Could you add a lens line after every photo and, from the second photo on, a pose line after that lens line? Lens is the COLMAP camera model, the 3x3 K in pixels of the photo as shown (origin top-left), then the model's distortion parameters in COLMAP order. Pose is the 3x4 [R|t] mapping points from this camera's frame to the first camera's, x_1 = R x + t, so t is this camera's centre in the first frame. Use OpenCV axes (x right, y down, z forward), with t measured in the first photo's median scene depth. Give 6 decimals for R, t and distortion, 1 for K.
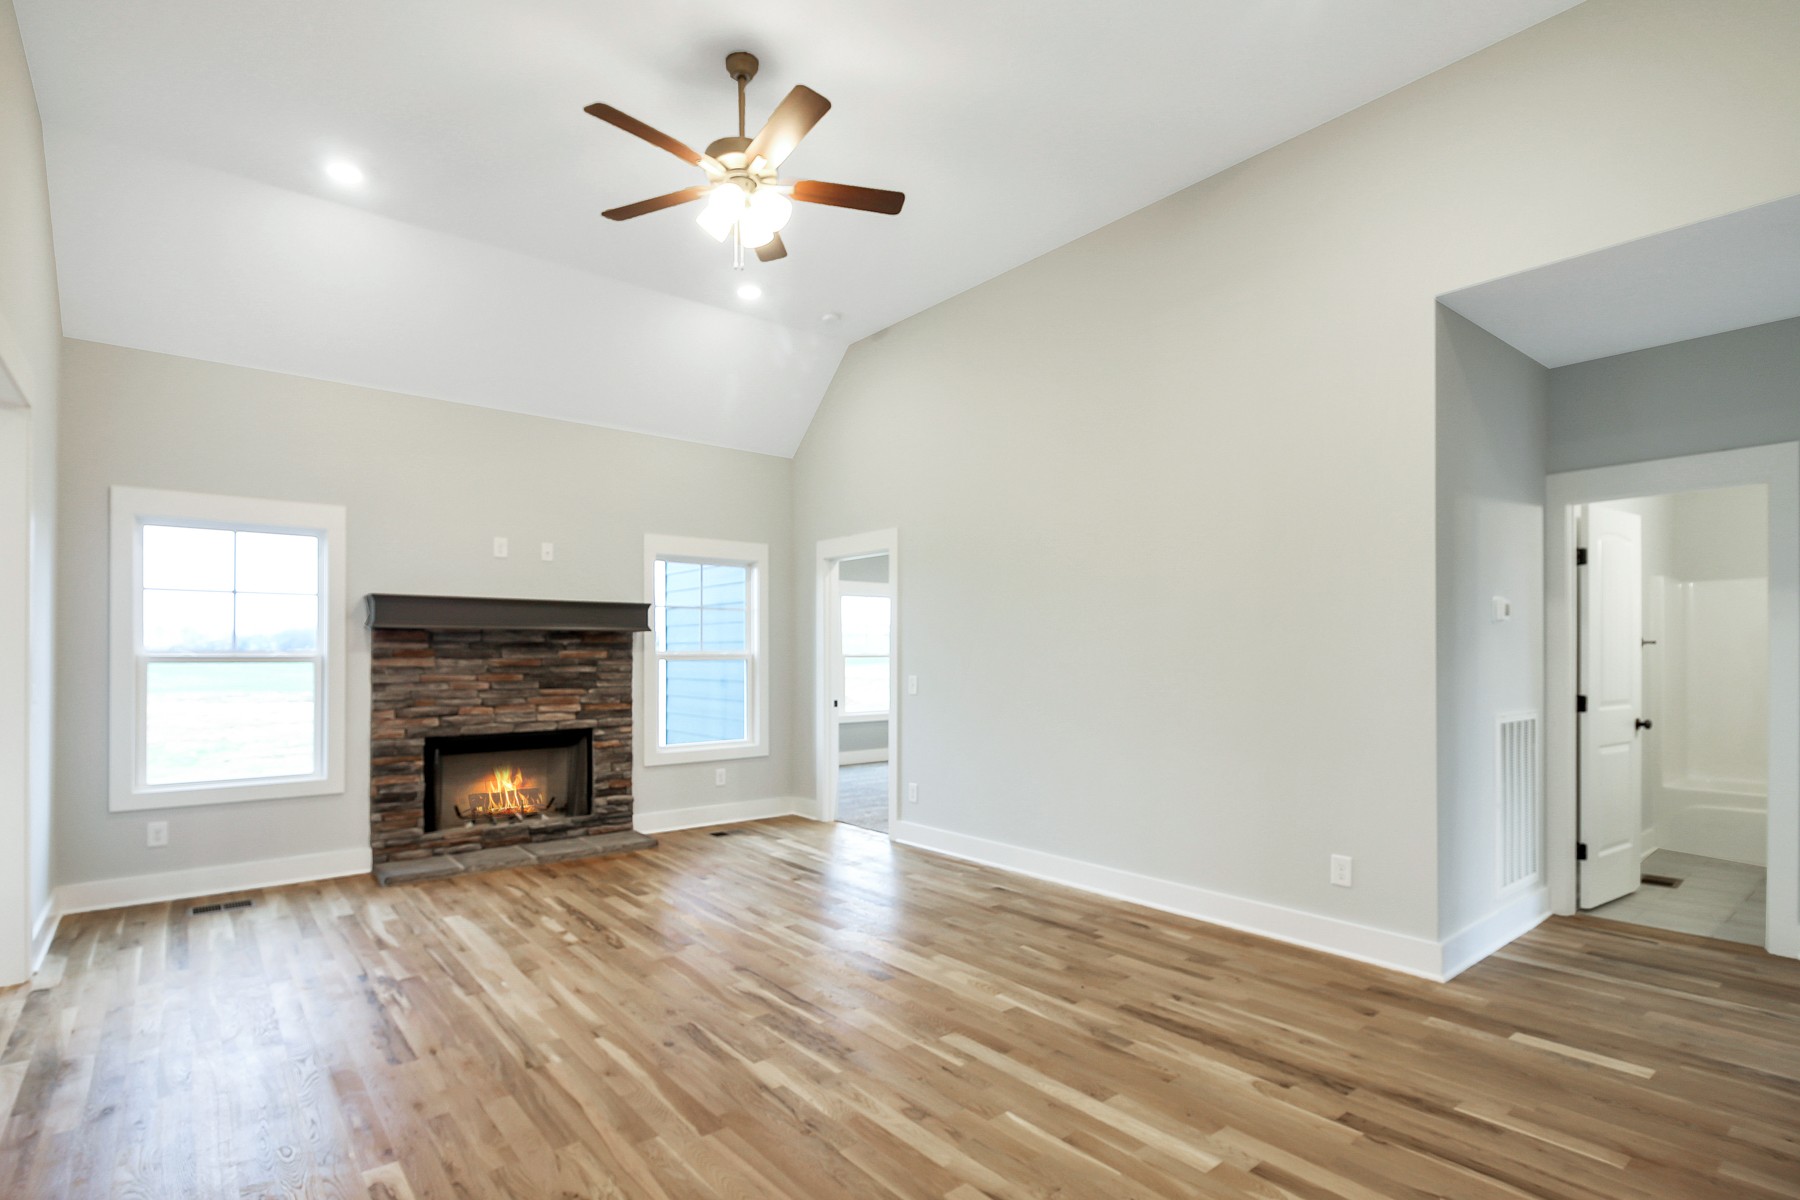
lens RADIAL K [[857.7, 0, 898.5], [0, 857.7, 664.2], [0, 0, 1]] dist [0.022895, -0.018257]
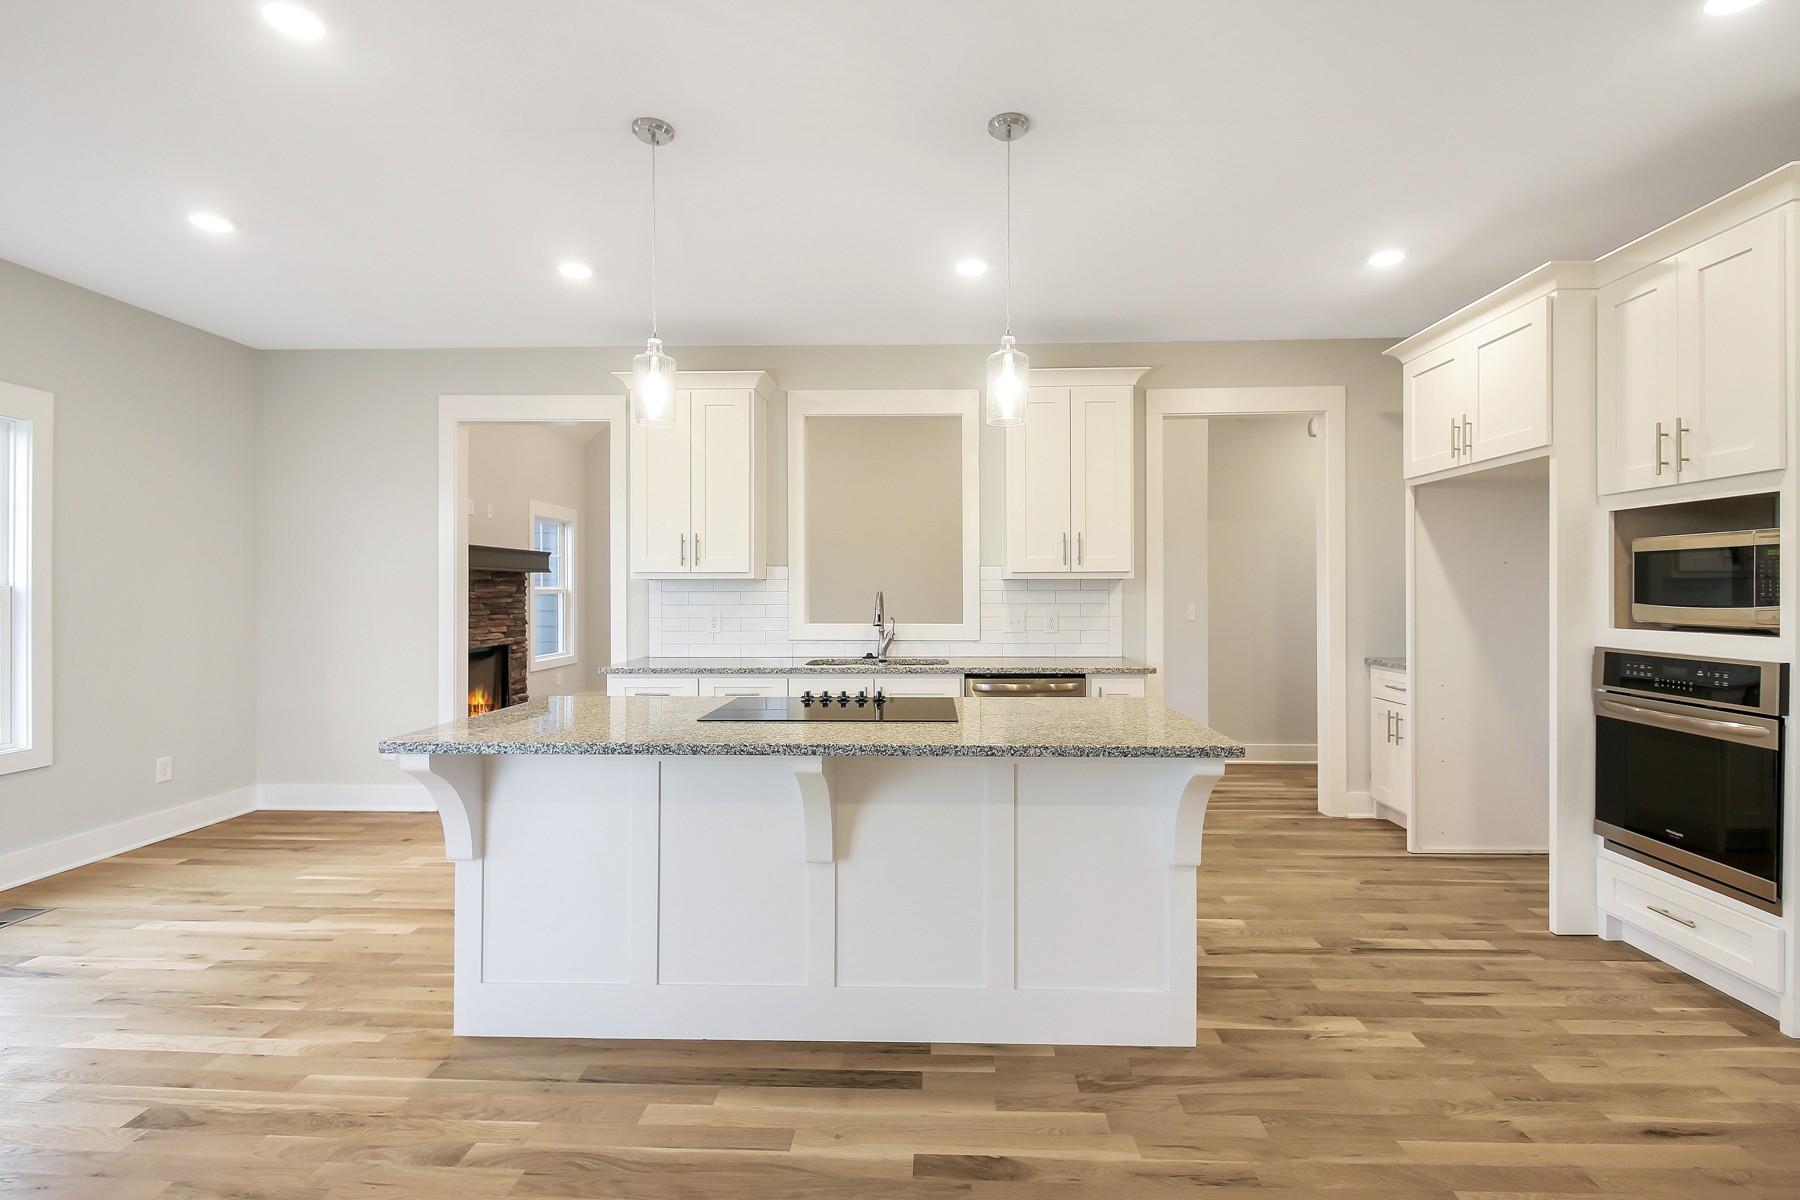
lens RADIAL K [[830.6, 0, 907.3], [0, 830.6, 591.5], [0, 0, 1]] dist [0.023275, -0.017129]
pose [[0.649167, 0.003055, 0.760639, -1.074844], [0.005831, 0.999943, -0.008992, 0.008919], [-0.760623, 0.010273, 0.649112, -0.360258]]
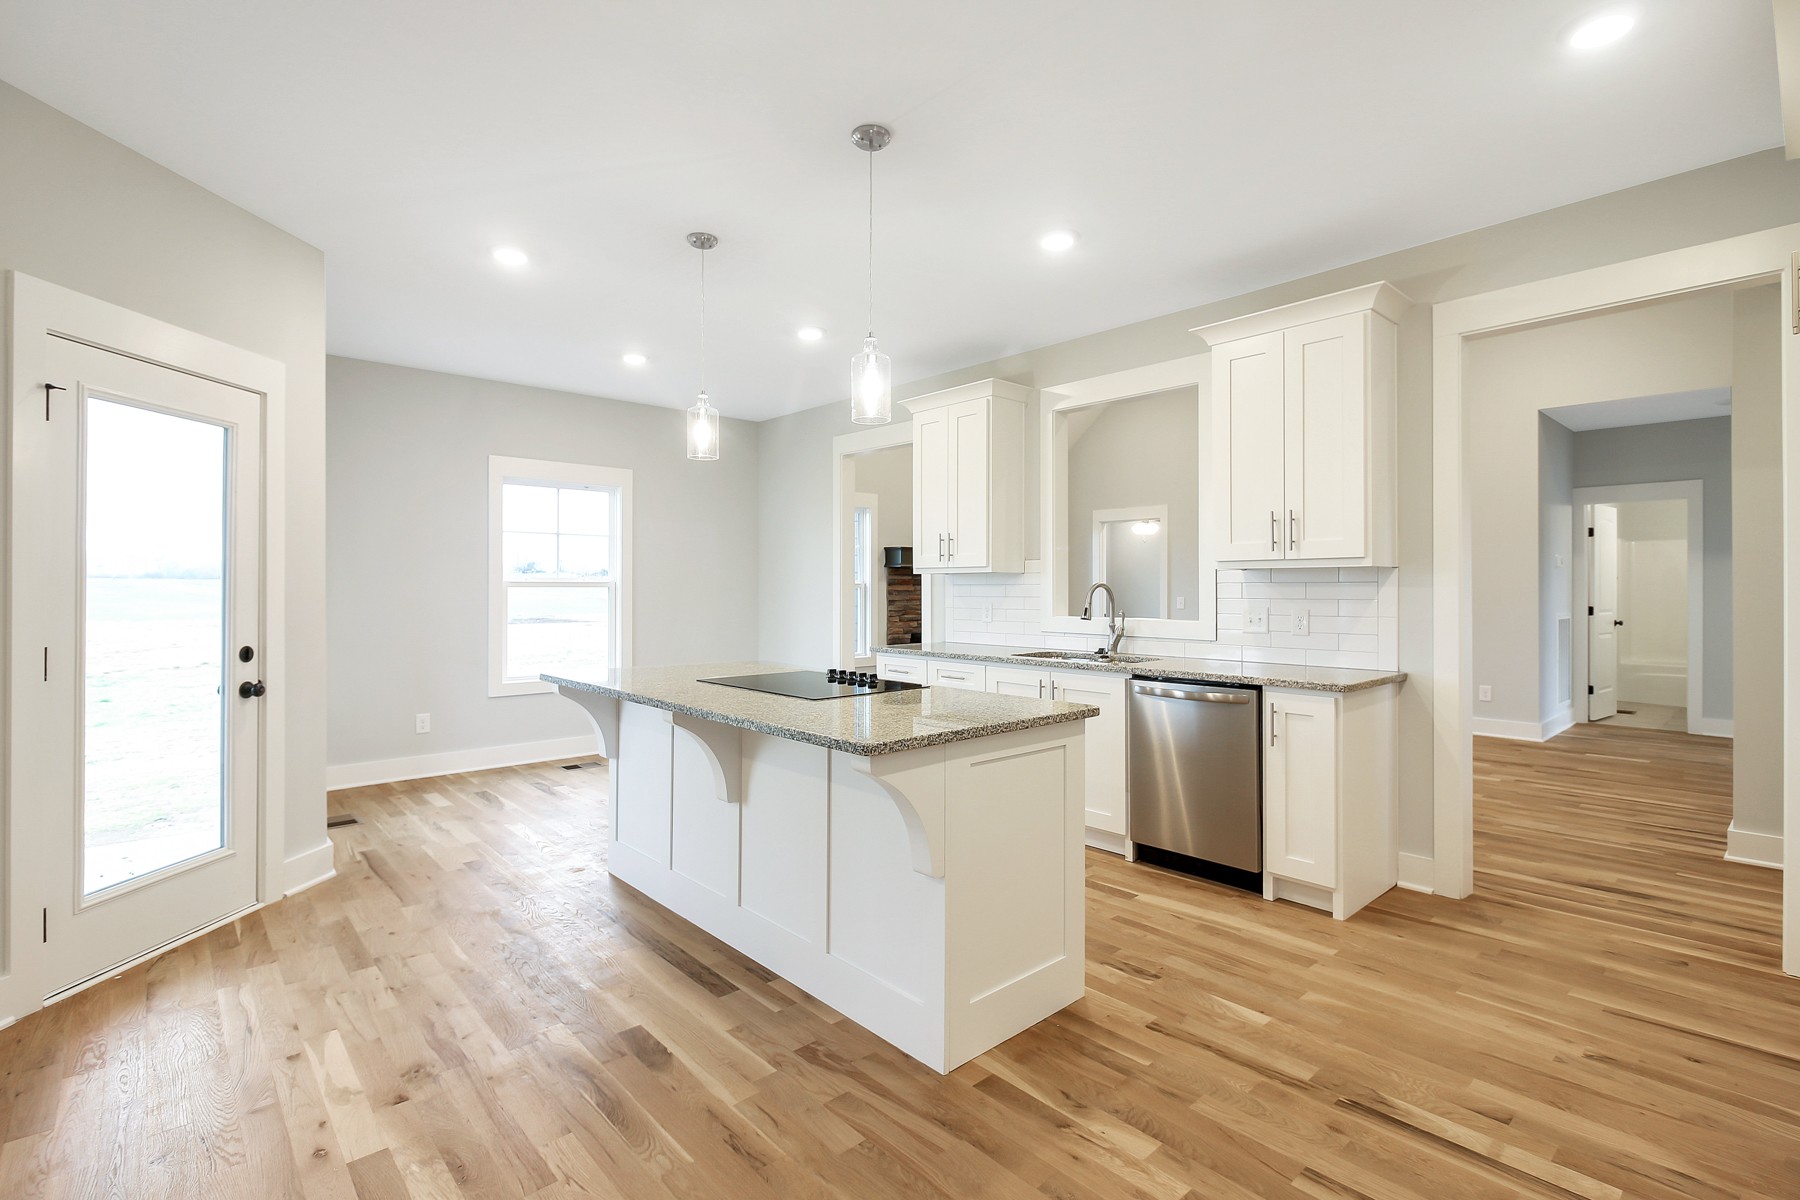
lens RADIAL K [[830.6, 0, 907.3], [0, 830.6, 591.5], [0, 0, 1]] dist [0.023275, -0.017129]
pose [[0.997703, 0.002426, 0.067700, -0.680136], [-0.002148, 0.999989, -0.004189, 0.012109], [-0.067709, 0.004033, 0.997697, -0.596228]]
